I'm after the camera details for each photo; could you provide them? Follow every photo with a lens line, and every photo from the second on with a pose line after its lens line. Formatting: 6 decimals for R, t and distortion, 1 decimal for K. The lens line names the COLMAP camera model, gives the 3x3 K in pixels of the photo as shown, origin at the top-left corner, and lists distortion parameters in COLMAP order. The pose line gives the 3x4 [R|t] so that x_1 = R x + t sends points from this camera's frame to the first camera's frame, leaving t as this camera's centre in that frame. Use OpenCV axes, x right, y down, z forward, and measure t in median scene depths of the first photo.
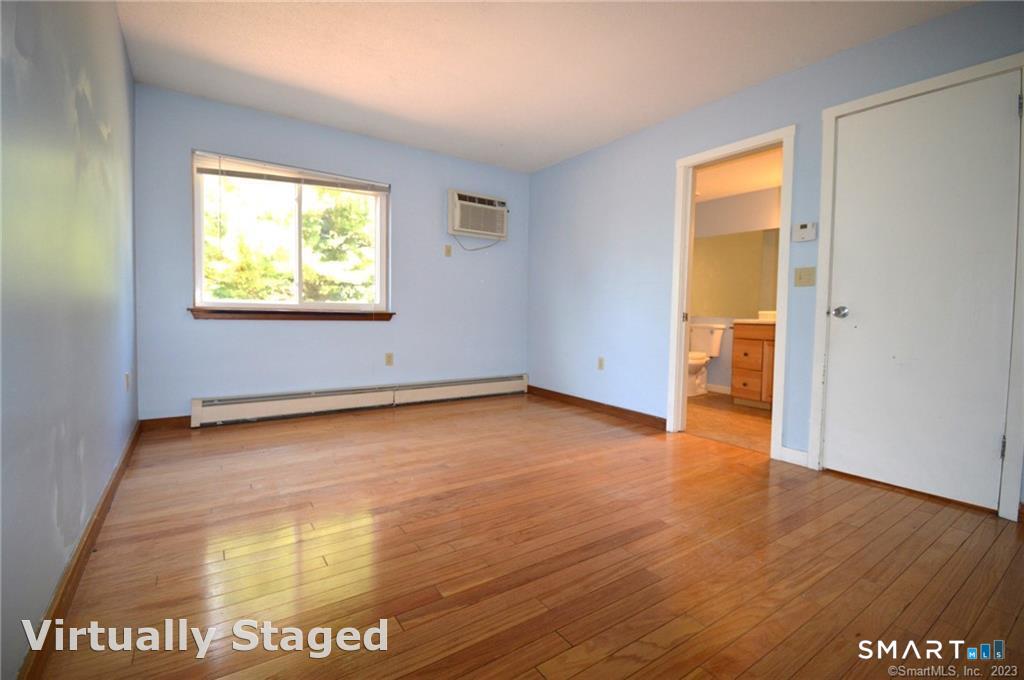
lens RADIAL K [[453.7, 0, 510.1], [0, 453.7, 330.8], [0, 0, 1]] dist [-0.001484, -0.000429]
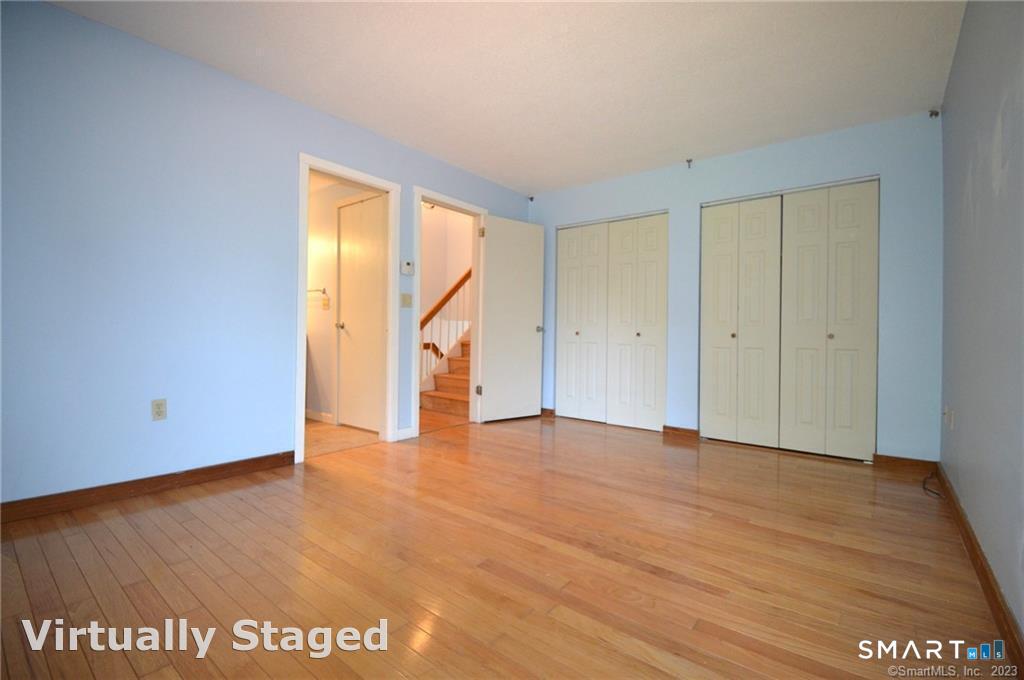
lens RADIAL K [[453.7, 0, 510.1], [0, 453.7, 330.8], [0, 0, 1]] dist [-0.001484, -0.000429]
pose [[-0.291317, -0.018844, 0.956441, -0.692002], [0.018392, 0.999511, 0.025295, -0.051895], [-0.956450, 0.024960, -0.290828, 1.013494]]
